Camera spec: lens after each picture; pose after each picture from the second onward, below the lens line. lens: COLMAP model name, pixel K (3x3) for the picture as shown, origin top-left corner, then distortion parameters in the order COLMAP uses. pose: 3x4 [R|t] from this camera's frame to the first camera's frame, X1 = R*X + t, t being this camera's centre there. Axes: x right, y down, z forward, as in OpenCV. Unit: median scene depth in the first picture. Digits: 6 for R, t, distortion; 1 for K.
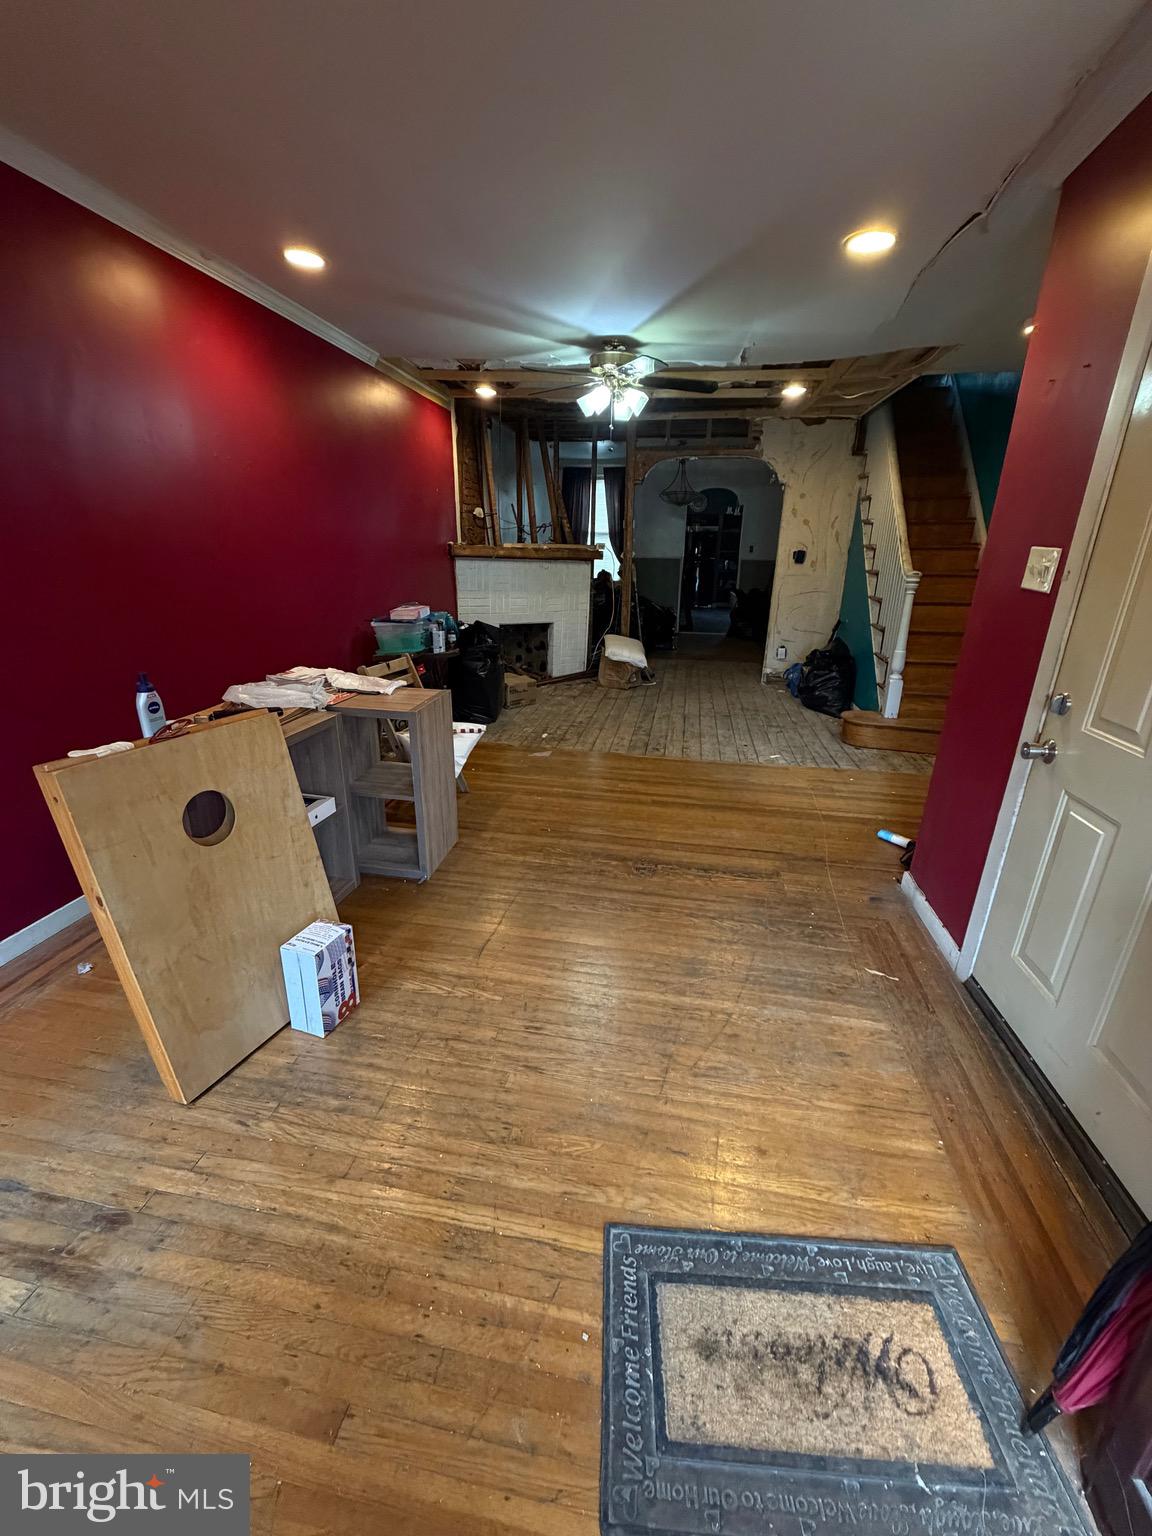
lens RADIAL K [[611.1, 0, 579.0], [0, 611.1, 767.1], [0, 0, 1]] dist [0.000243, 0.001607]
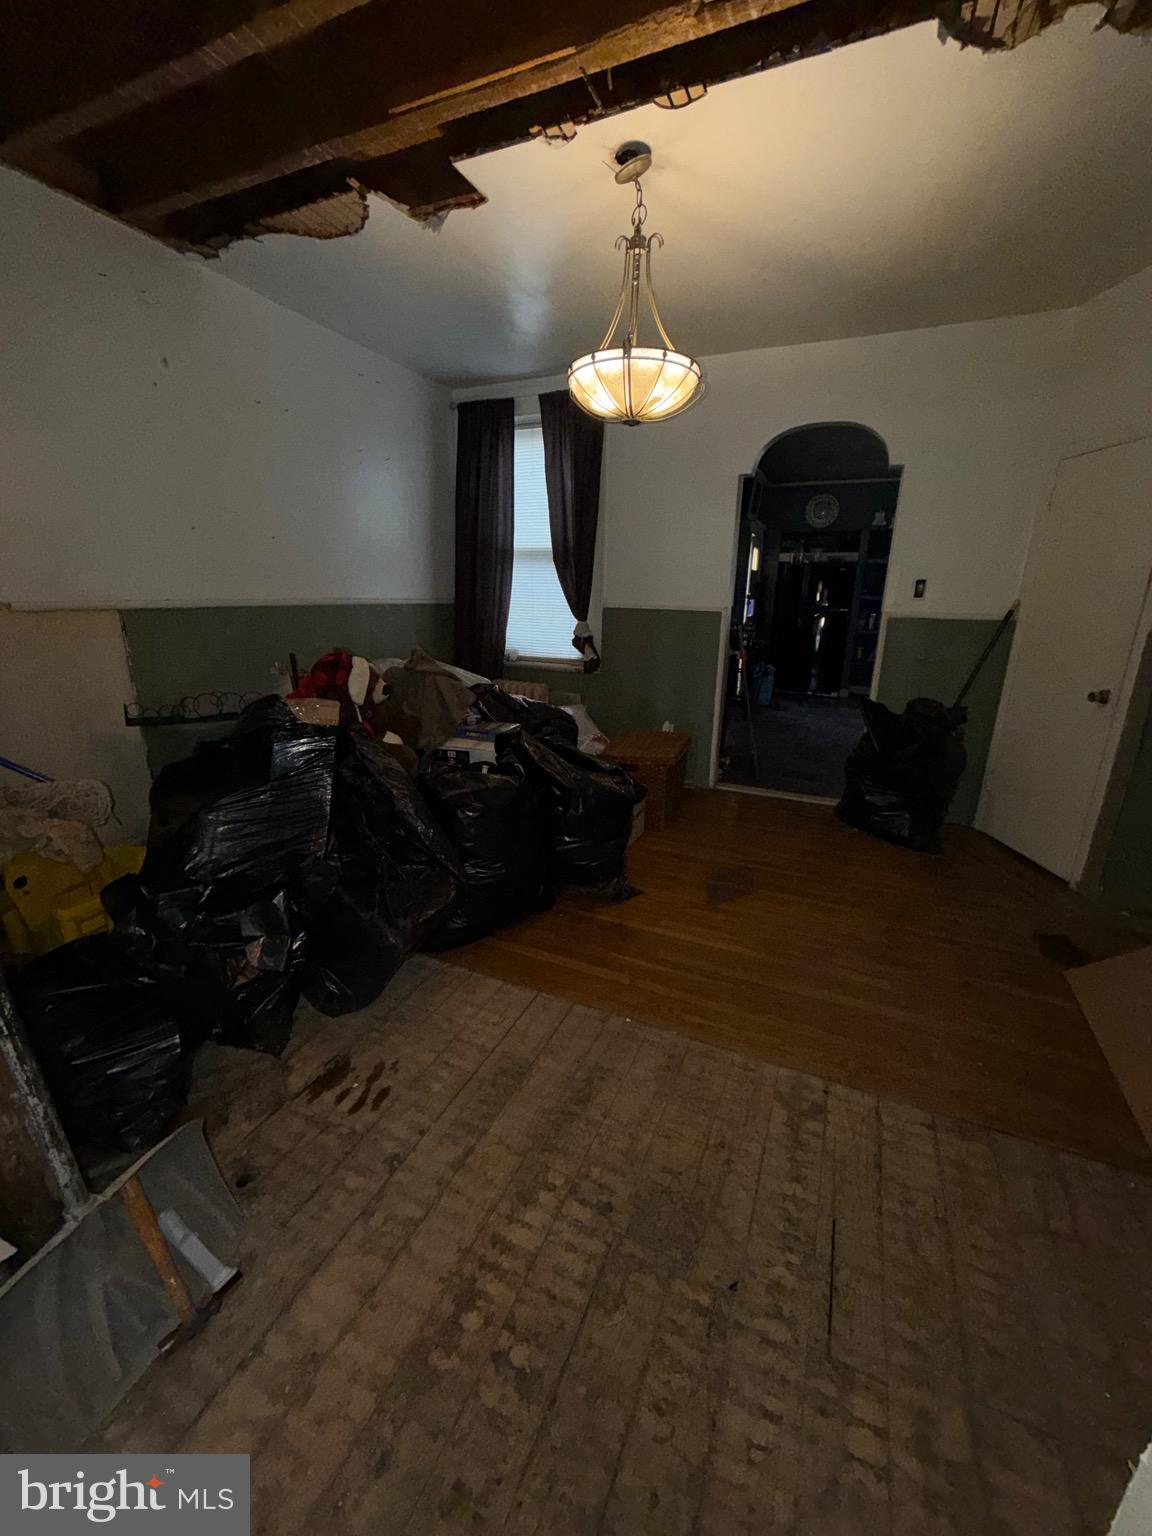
lens RADIAL K [[611.1, 0, 578.0], [0, 611.1, 760.2], [0, 0, 1]] dist [0.000243, 0.001607]
pose [[0.970937, 0.069717, -0.228954, 0.284433], [-0.087880, 0.993661, -0.070106, -0.345961], [0.222616, 0.088189, 0.970909, 0.998239]]
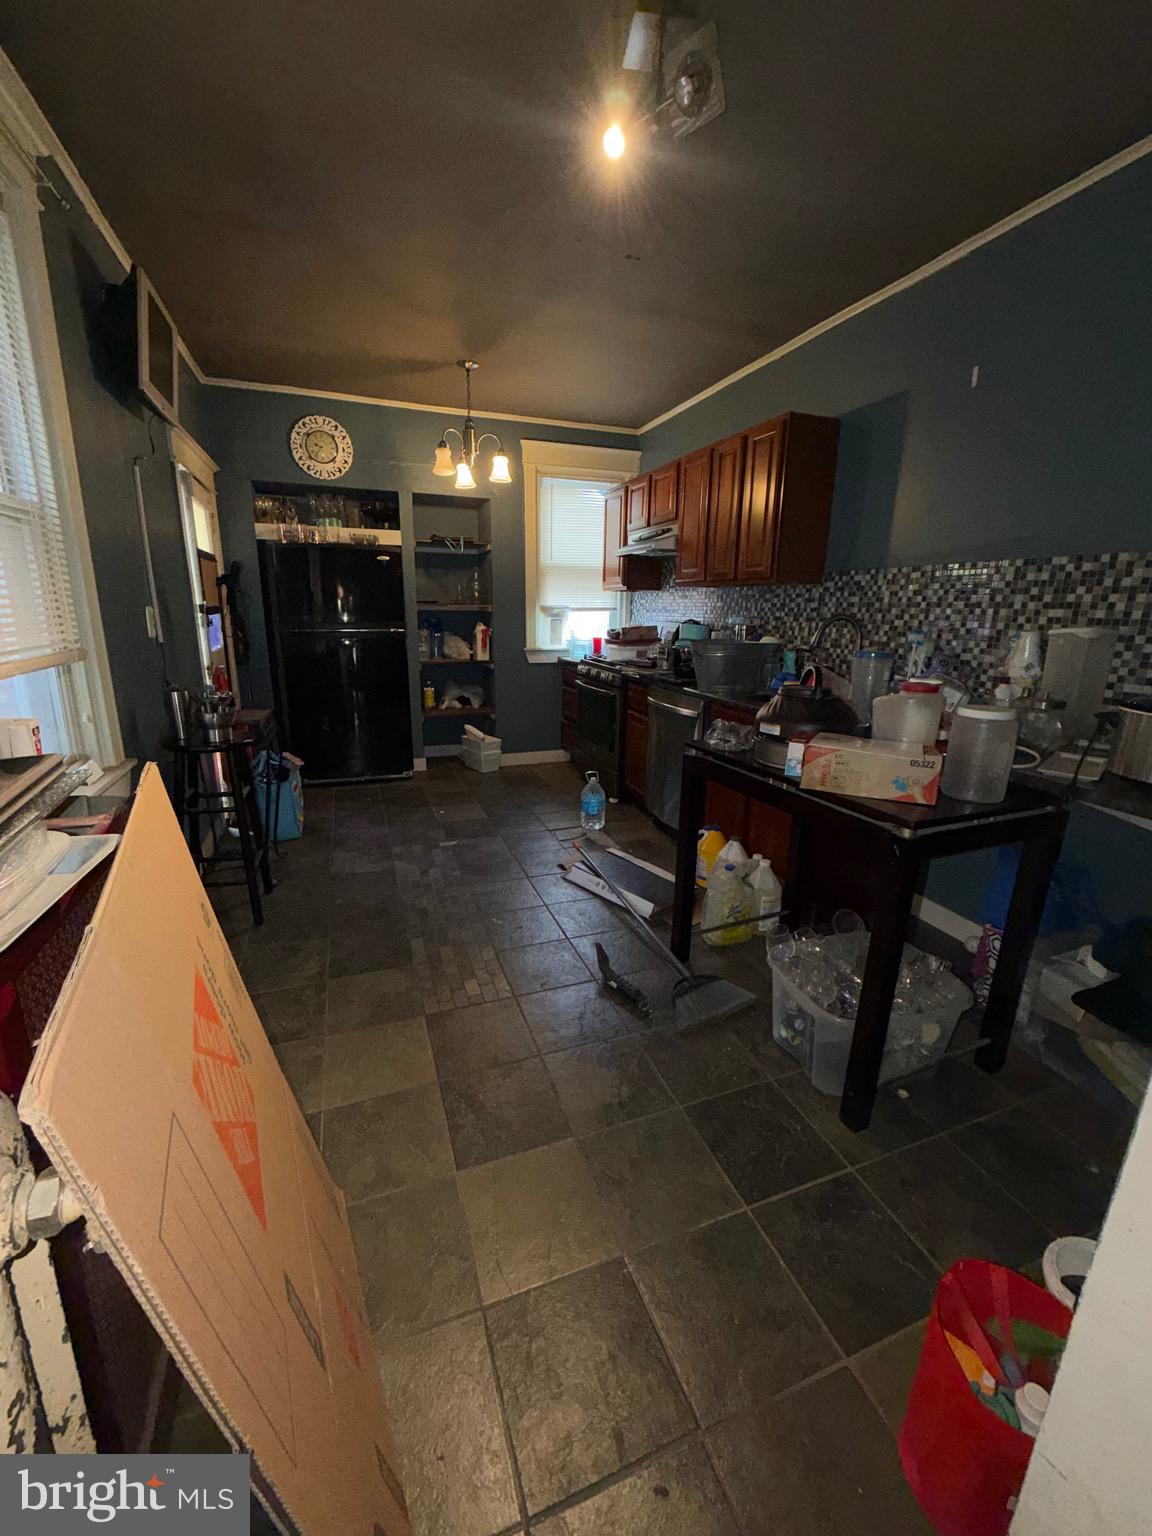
lens RADIAL K [[611.1, 0, 580.9], [0, 611.1, 767.6], [0, 0, 1]] dist [0.000243, 0.001607]
pose [[0.858212, -0.127884, 0.497110, 0.312501], [0.166856, 0.985375, -0.034568, -0.571226], [-0.485419, 0.112612, 0.866999, 1.609502]]
